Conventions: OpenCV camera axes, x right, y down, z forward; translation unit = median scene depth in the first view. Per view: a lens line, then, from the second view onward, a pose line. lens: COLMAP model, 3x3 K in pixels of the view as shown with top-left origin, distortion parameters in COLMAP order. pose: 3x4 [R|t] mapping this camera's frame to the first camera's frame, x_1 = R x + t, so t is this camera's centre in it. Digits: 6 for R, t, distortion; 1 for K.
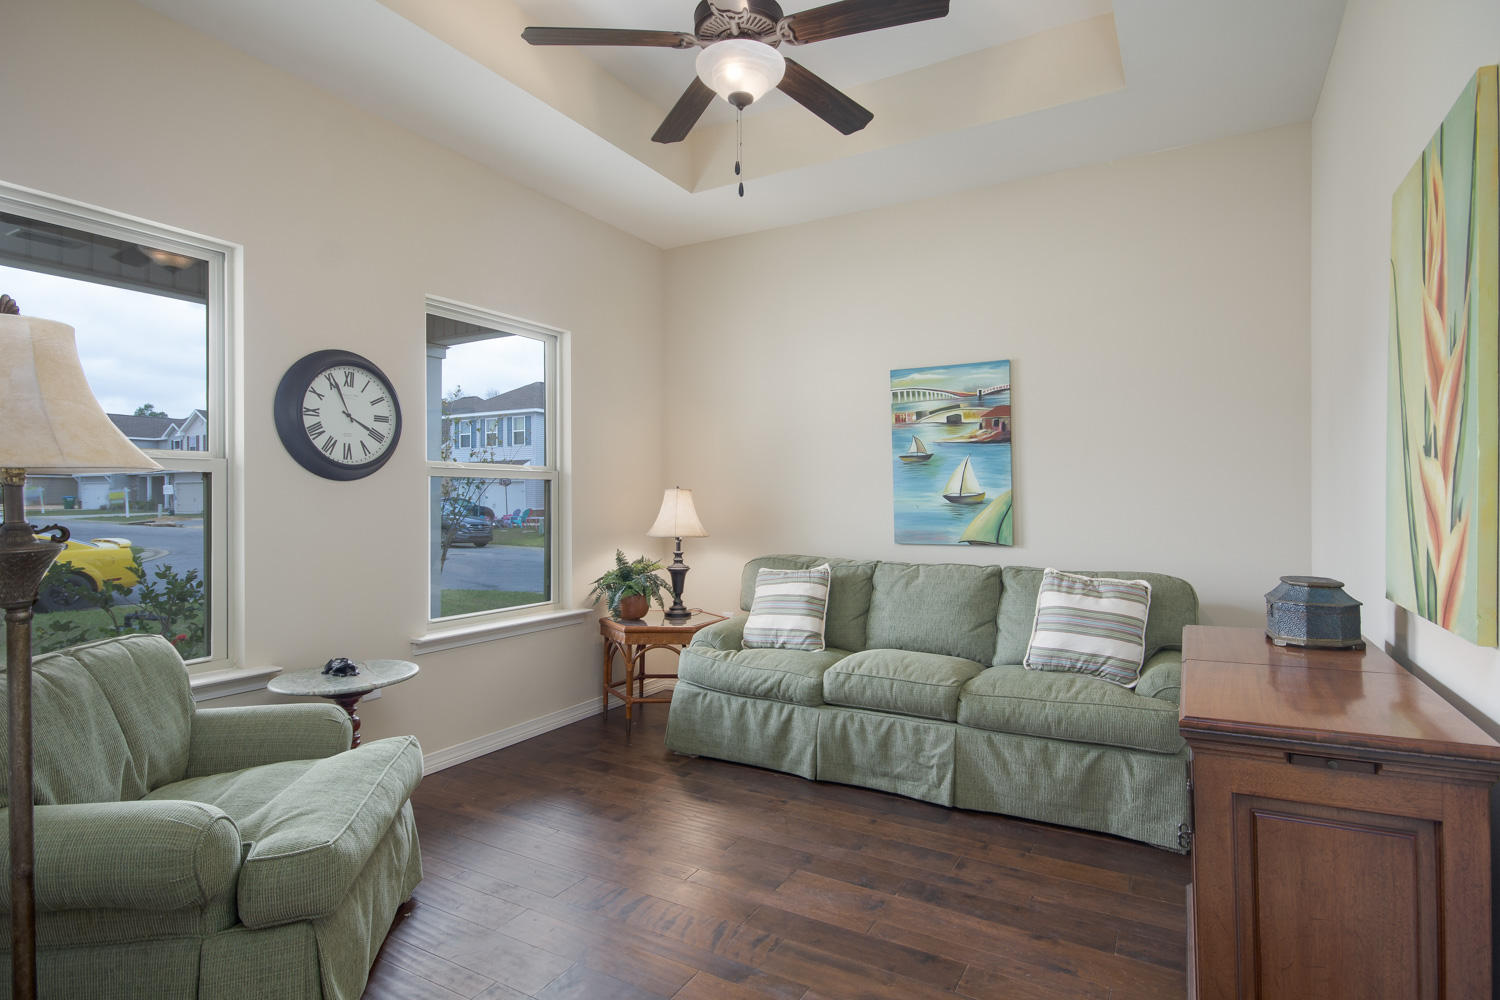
lens RADIAL K [[754.8, 0, 750.0], [0, 754.8, 500.0], [0, 0, 1]] dist [-0.001131, -0.000859]
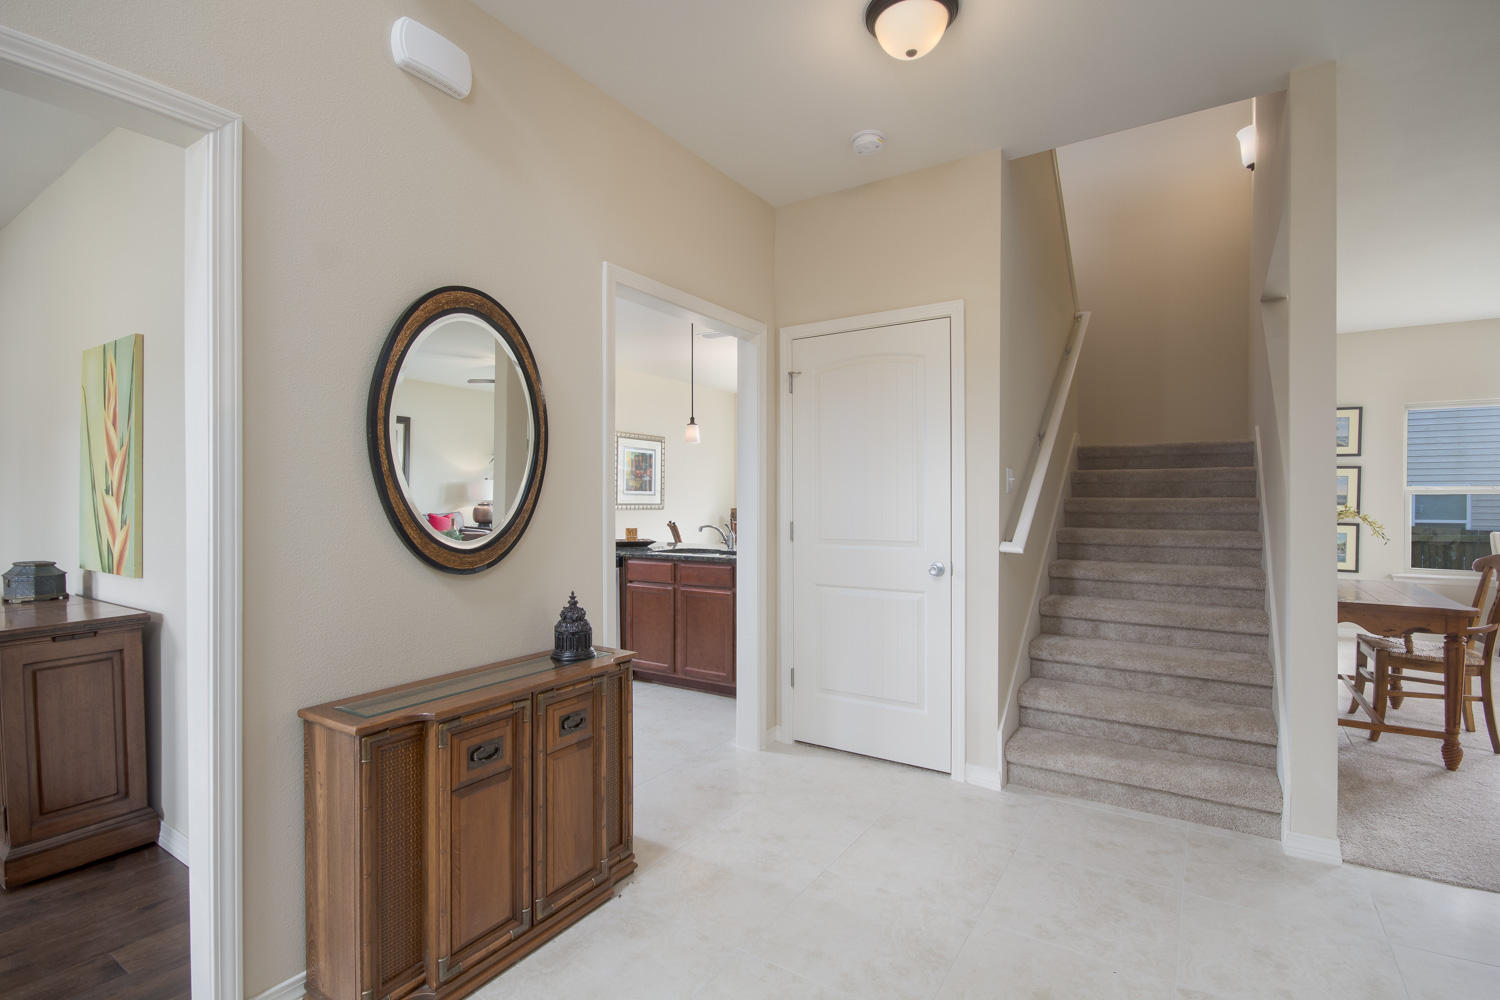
lens RADIAL K [[709.9, 0, 750.0], [0, 709.9, 500.0], [0, 0, 1]] dist [-0.000534, -0.000361]
pose [[0.050931, -0.000095, 0.998702, -0.991235], [0.003267, 0.999995, -0.000071, -0.038482], [-0.998697, 0.003266, 0.050931, -0.892925]]
